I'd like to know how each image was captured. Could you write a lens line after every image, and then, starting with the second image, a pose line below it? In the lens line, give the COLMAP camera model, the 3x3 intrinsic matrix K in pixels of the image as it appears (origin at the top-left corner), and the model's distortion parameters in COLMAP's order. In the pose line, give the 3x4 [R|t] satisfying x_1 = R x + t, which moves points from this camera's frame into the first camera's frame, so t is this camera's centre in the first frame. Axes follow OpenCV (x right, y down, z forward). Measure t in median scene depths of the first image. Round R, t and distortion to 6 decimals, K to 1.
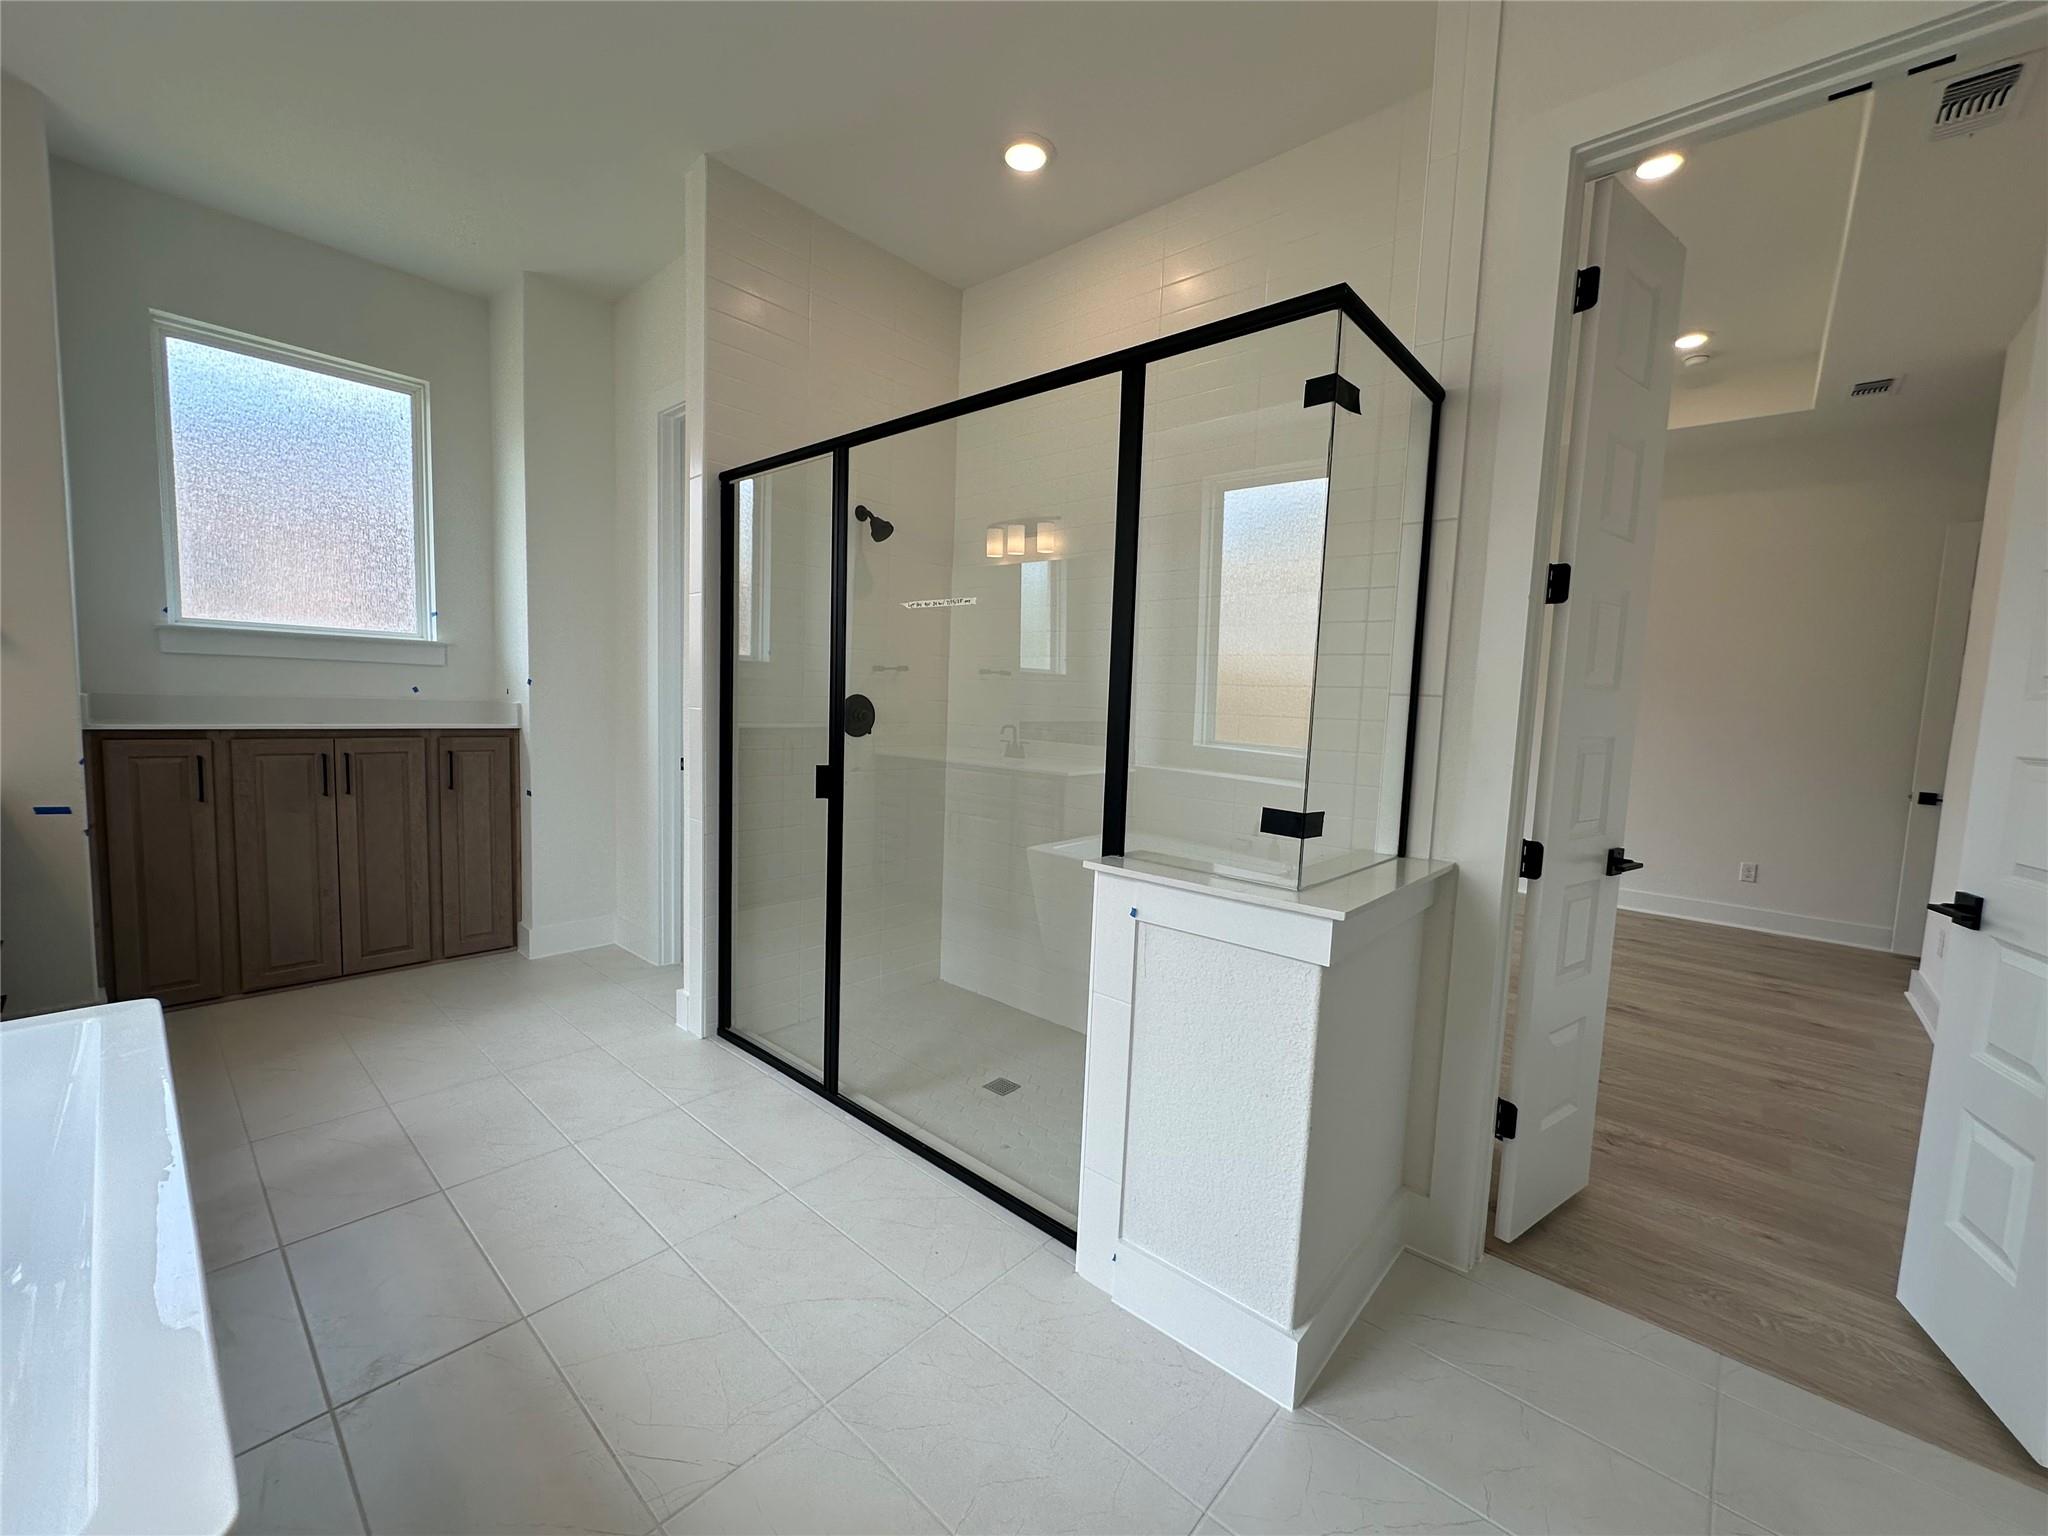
lens RADIAL K [[822.9, 0, 1026.9], [0, 822.9, 770.3], [0, 0, 1]] dist [-0.001180, -0.000128]
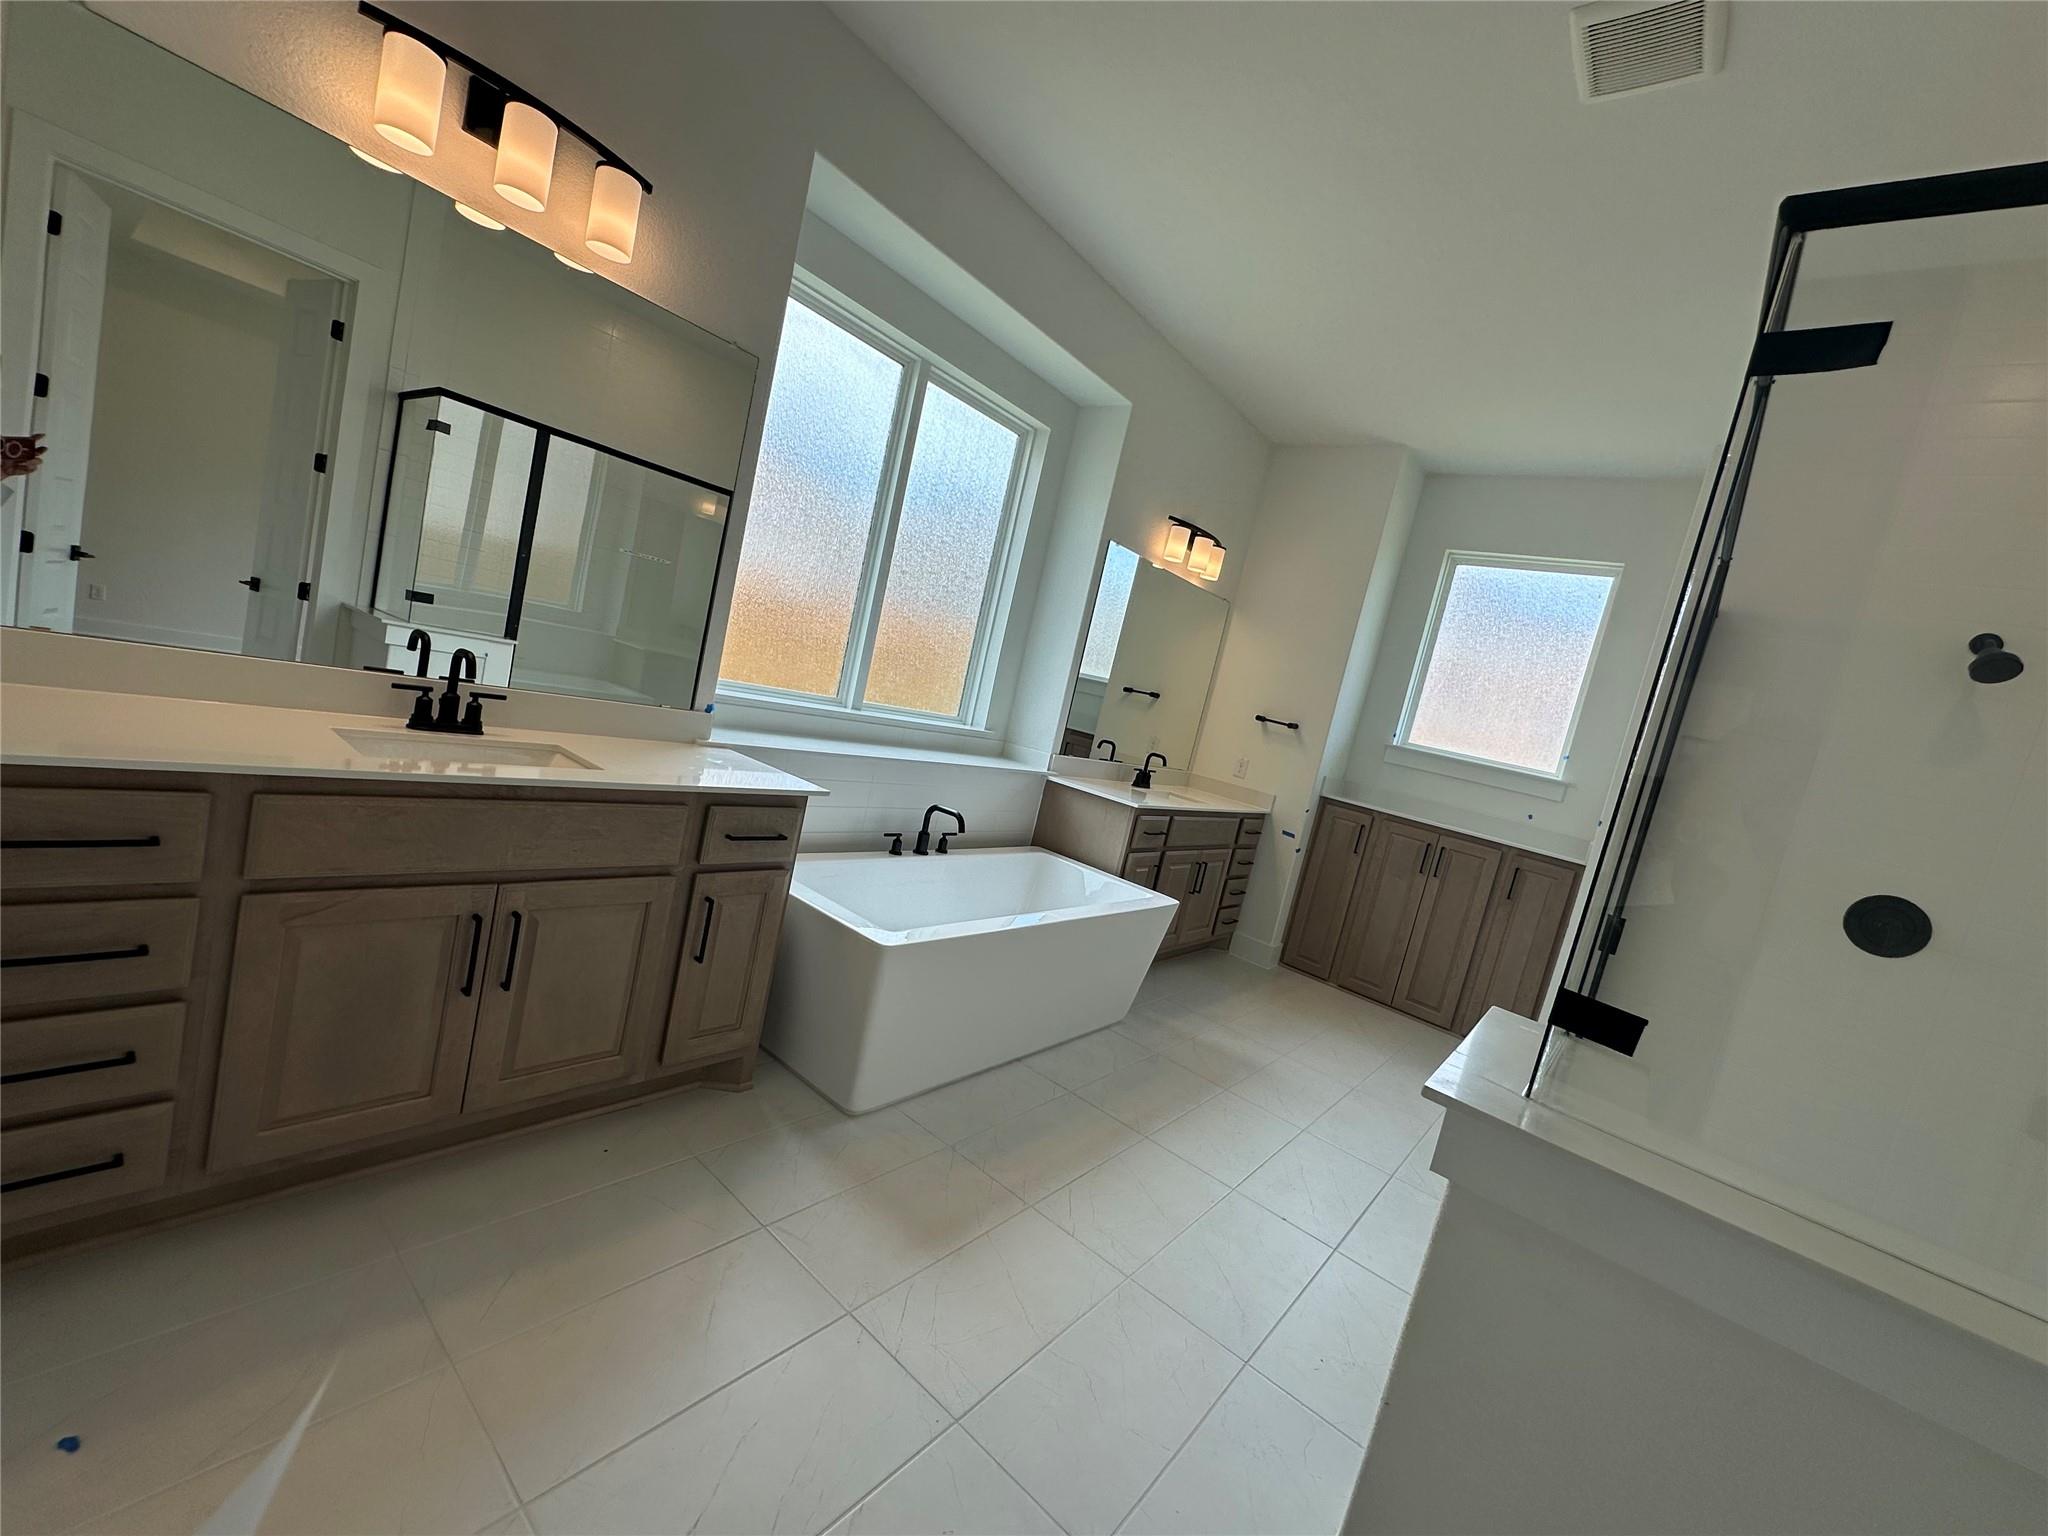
lens RADIAL K [[822.9, 0, 1026.9], [0, 822.9, 770.3], [0, 0, 1]] dist [-0.001180, -0.000128]
pose [[0.065399, 0.083204, -0.994384, 0.438405], [-0.308898, 0.949257, 0.059112, -0.009468], [0.948844, 0.303297, 0.087782, 0.218079]]
